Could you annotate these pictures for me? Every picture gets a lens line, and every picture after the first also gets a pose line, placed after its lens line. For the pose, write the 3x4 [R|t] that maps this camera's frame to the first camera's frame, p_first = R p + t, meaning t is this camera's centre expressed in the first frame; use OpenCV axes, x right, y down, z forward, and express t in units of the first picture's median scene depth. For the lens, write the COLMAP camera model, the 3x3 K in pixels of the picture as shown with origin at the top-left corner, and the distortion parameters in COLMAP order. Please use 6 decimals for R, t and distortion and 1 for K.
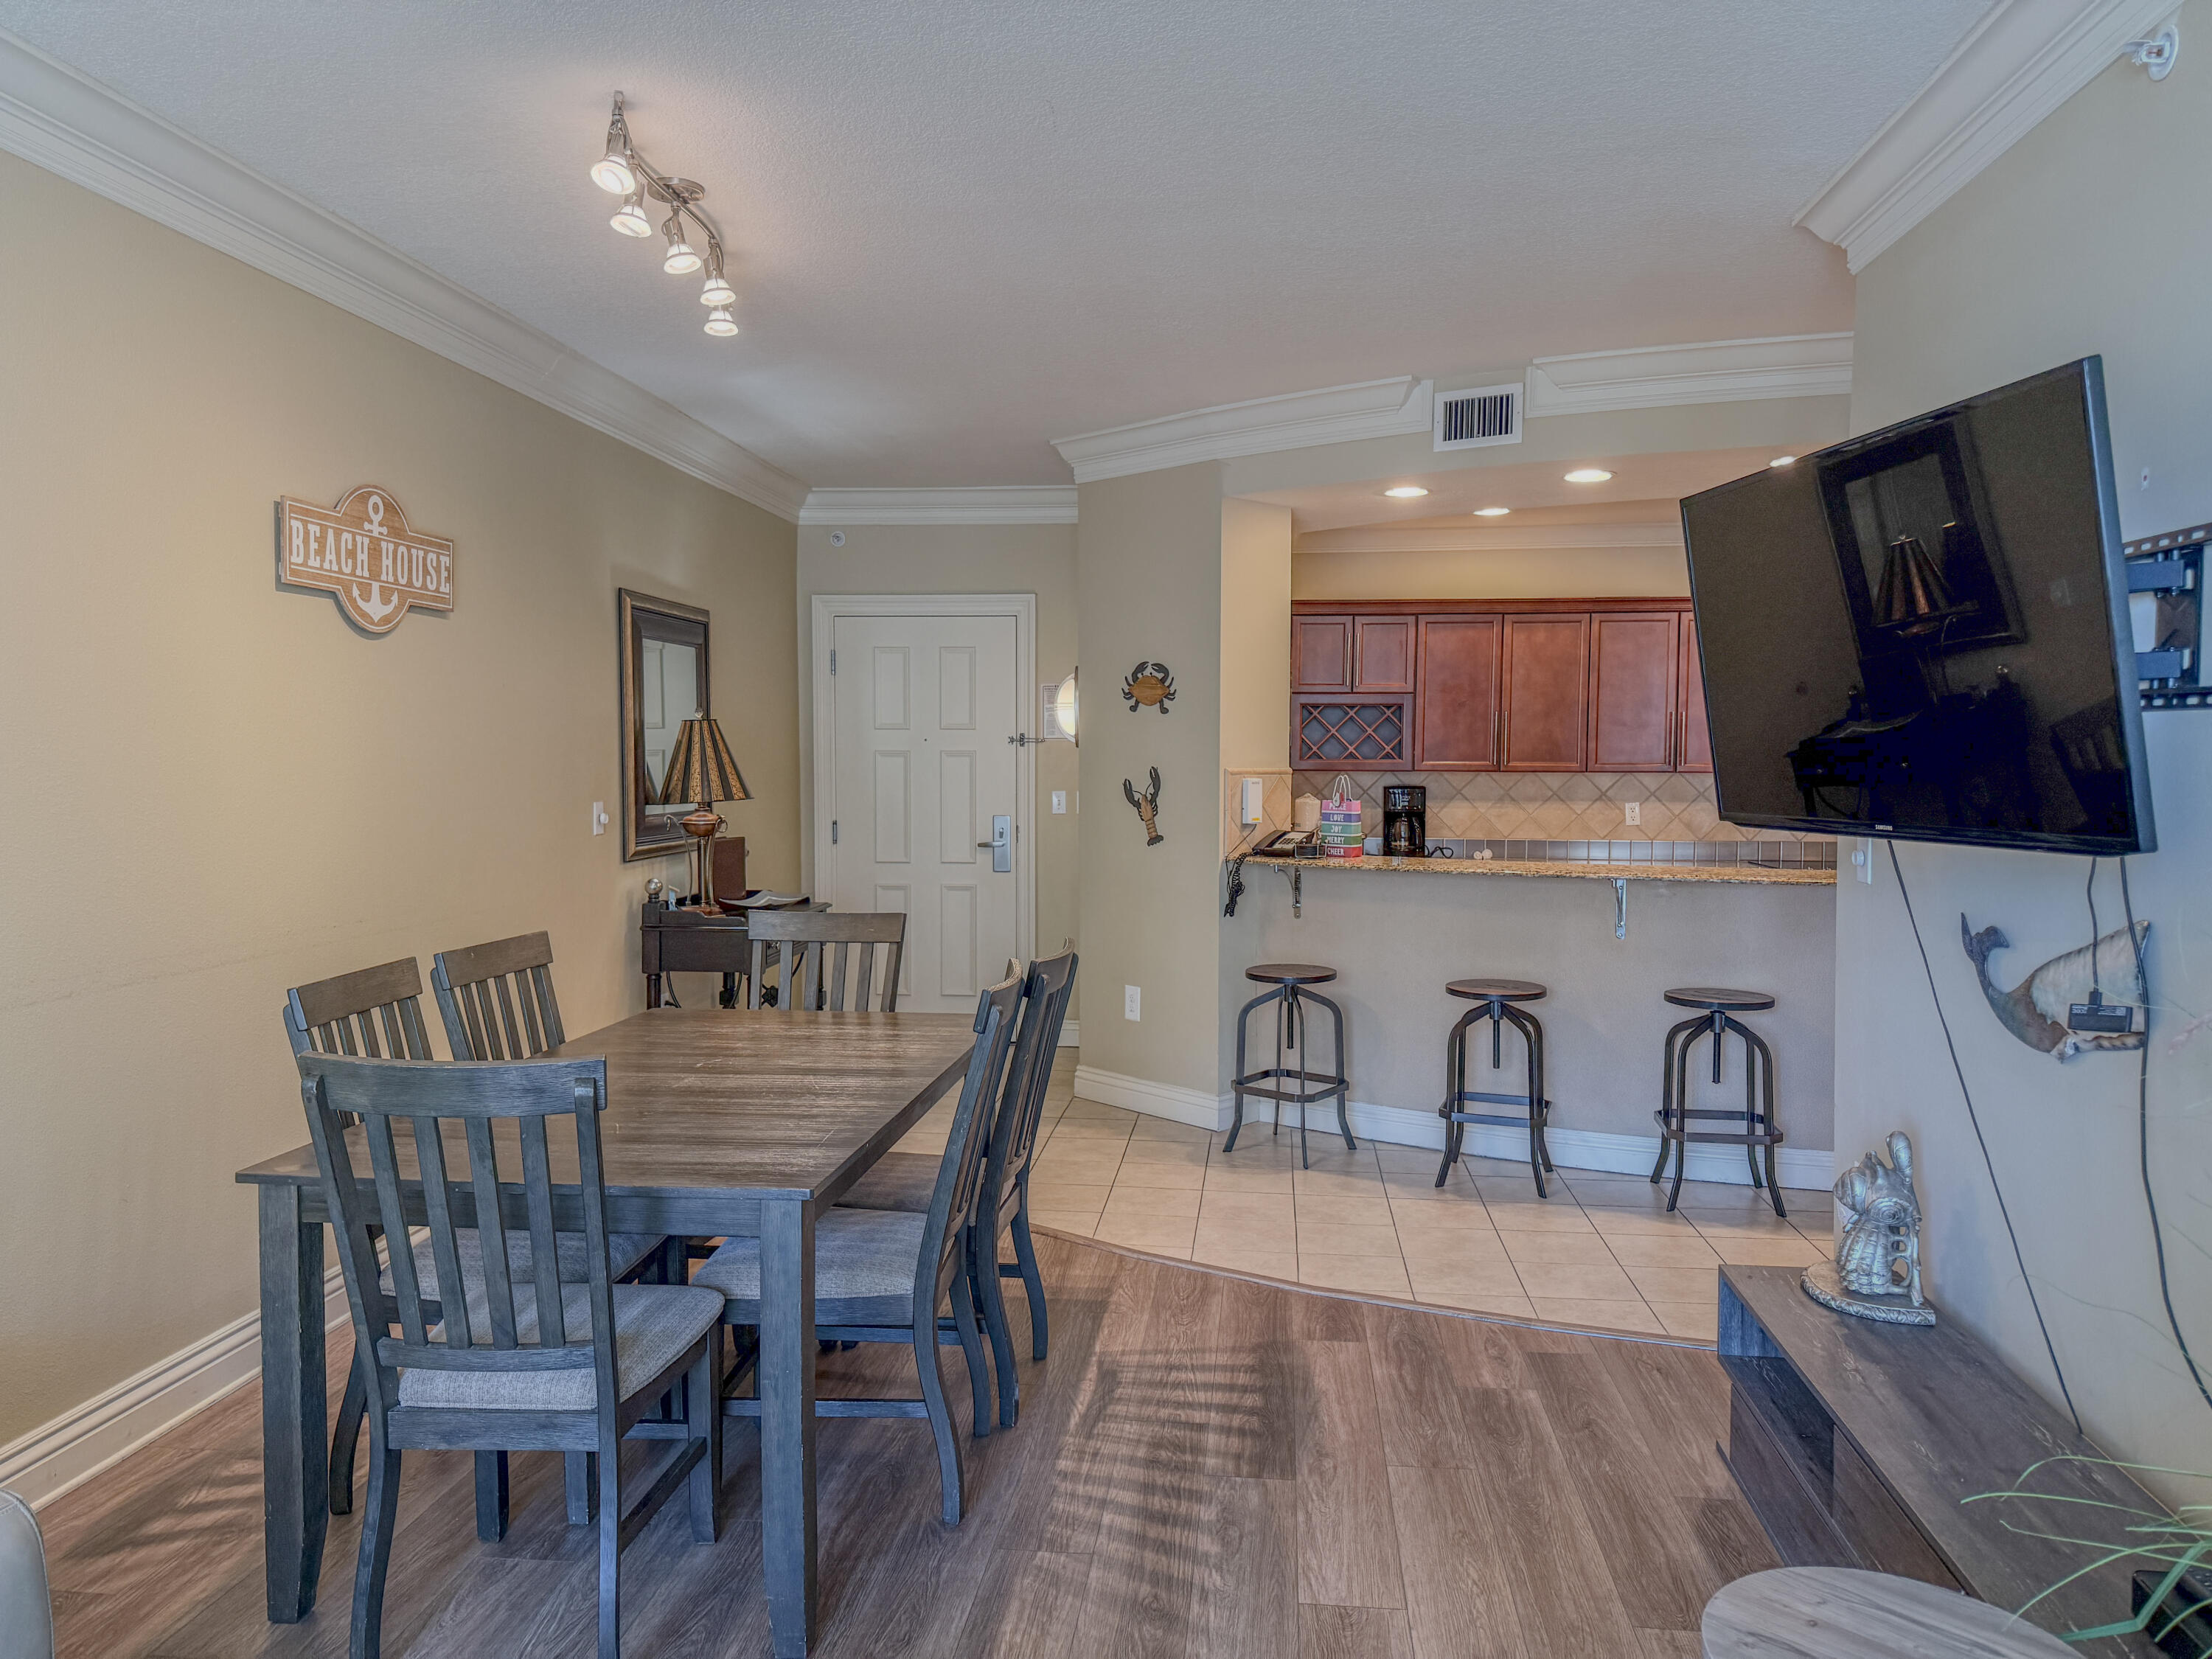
lens RADIAL K [[1553.2, 0, 1107.4], [0, 1553.2, 823.1], [0, 0, 1]] dist [0.127102, -0.180077]
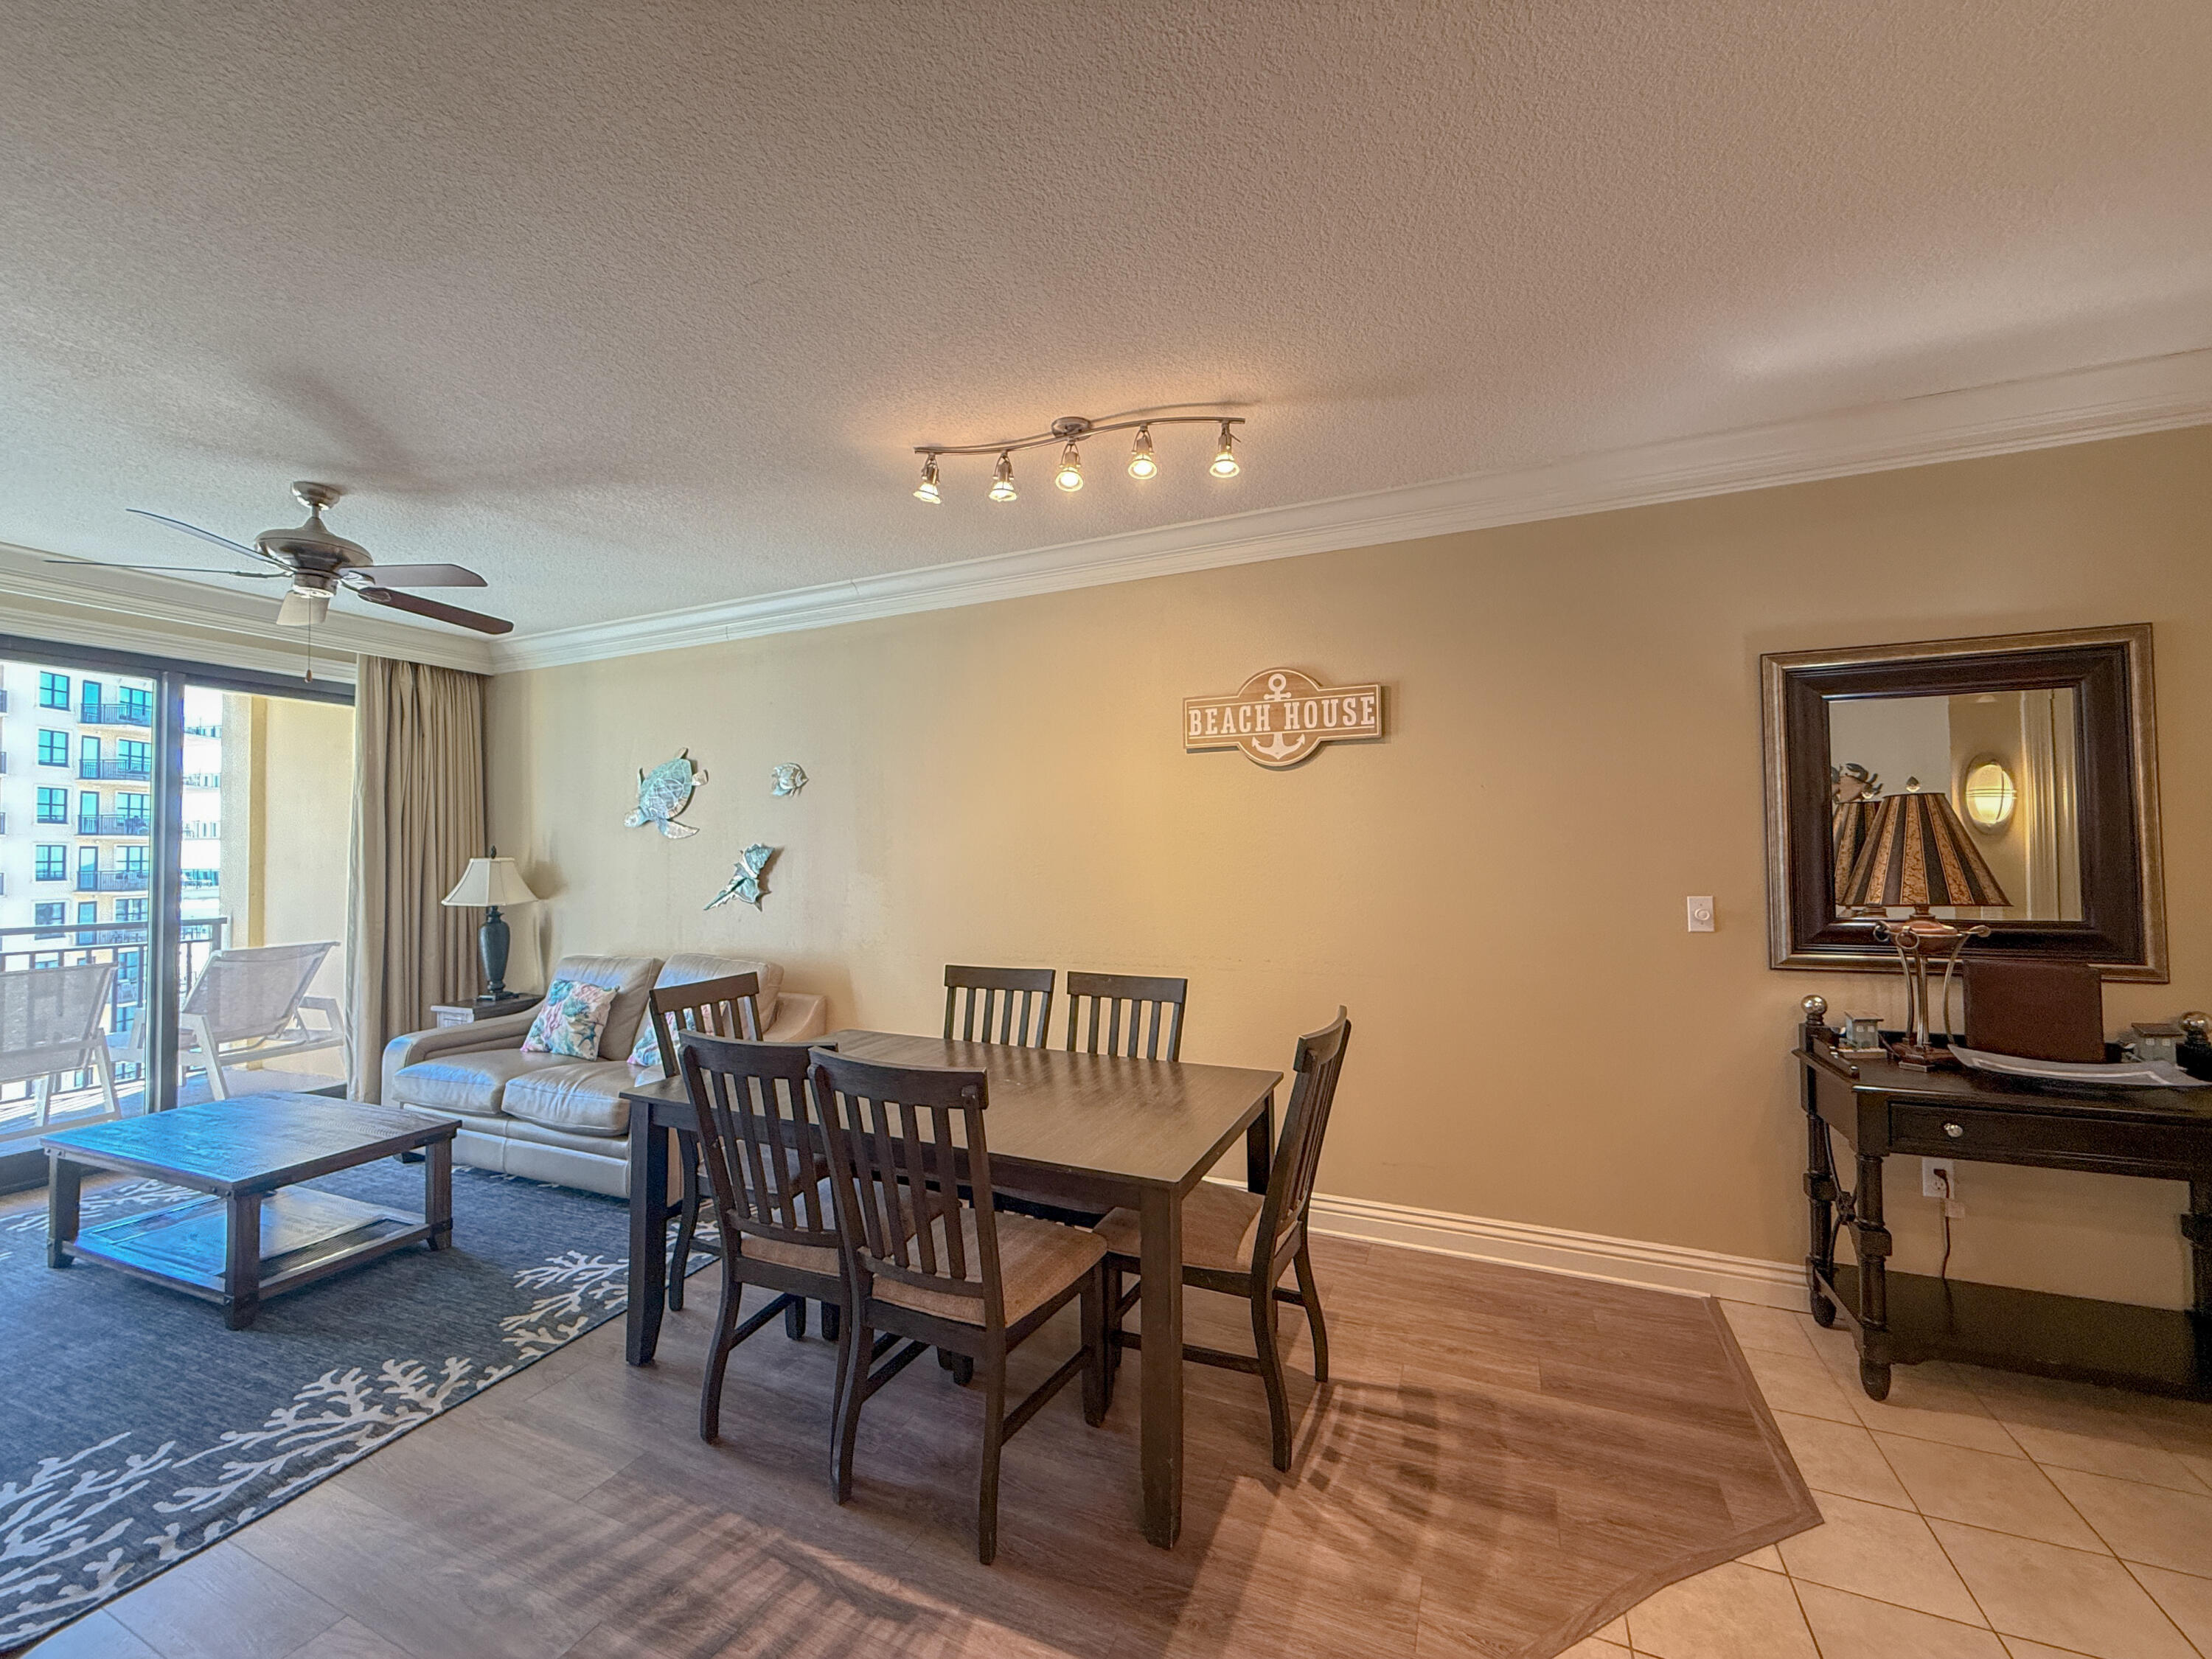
lens RADIAL K [[880.6, 0, 1099.3], [0, 880.6, 830.9], [0, 0, 1]] dist [0.002051, -0.000372]
pose [[-0.310511, -0.025482, -0.950228, 0.262022], [-0.036089, 0.999236, -0.015003, -0.030061], [0.949885, 0.029634, -0.311193, 0.786239]]
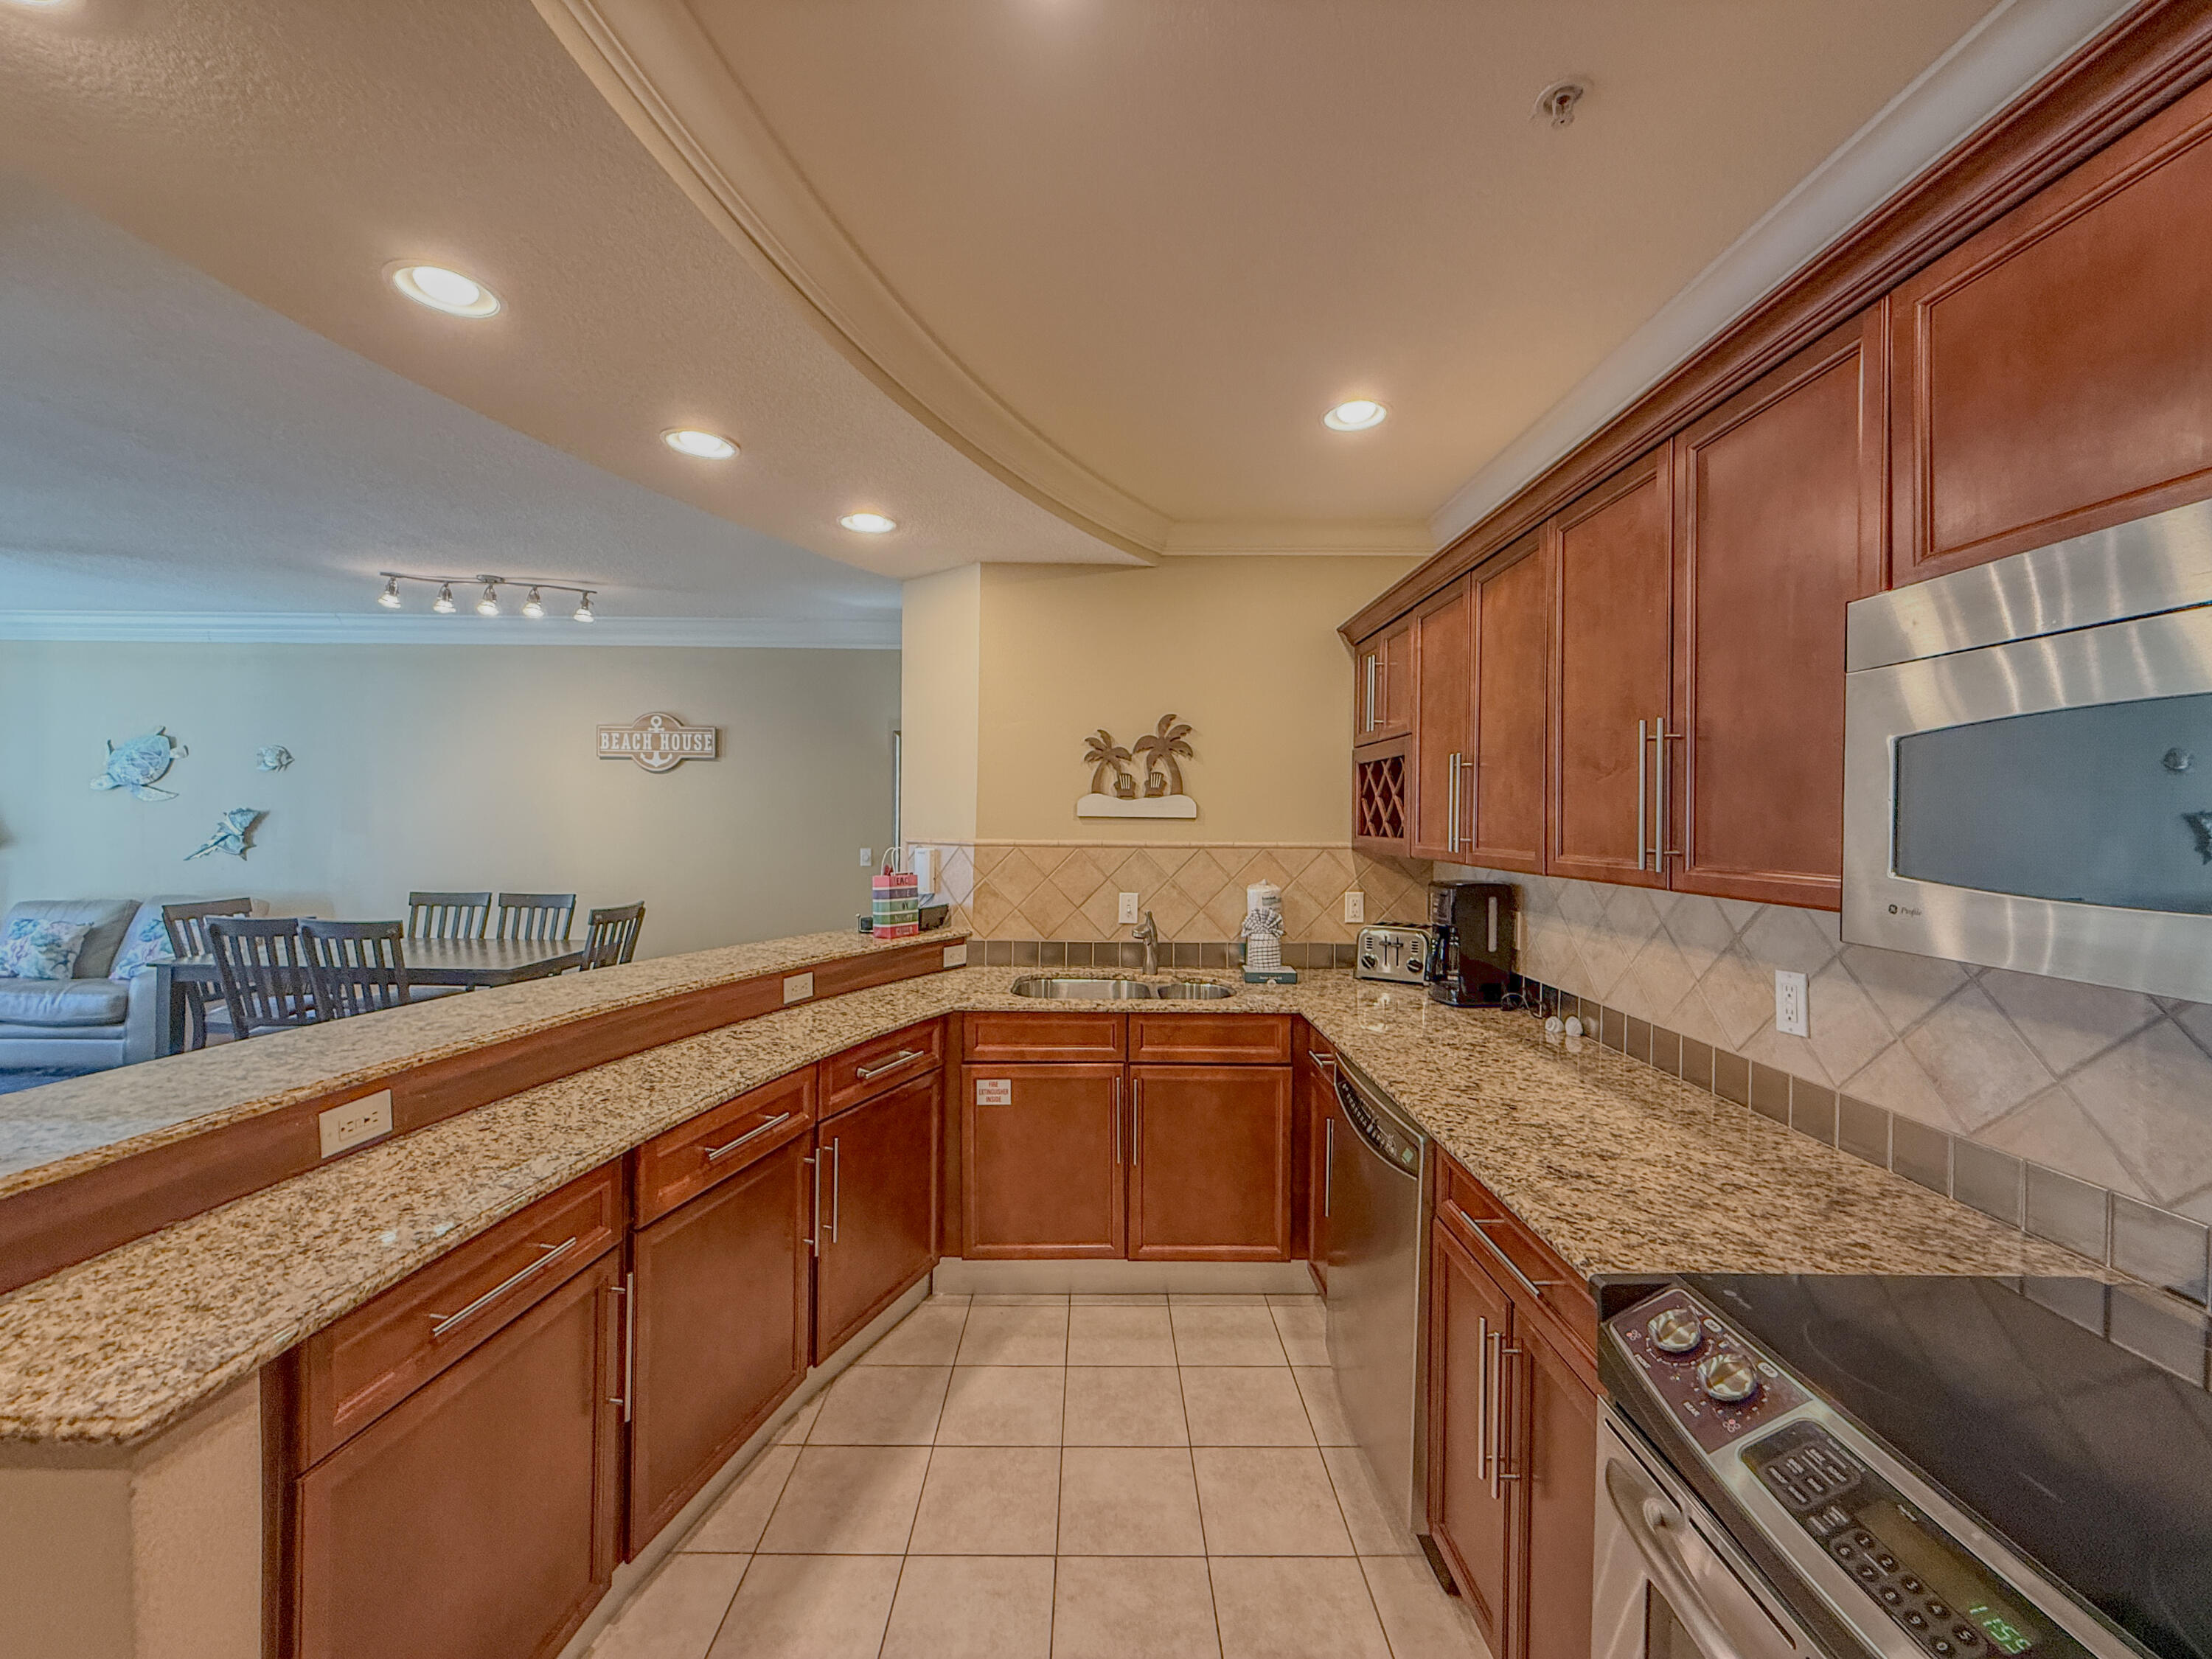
lens RADIAL K [[890.3, 0, 1106.0], [0, 890.3, 829.5], [0, 0, 1]] dist [0.000602, 0.000148]
pose [[0.109046, 0.007411, -0.994009, 0.711471], [-0.056455, 0.998404, 0.001250, -0.050907], [0.992432, 0.055981, 0.109291, 1.108673]]
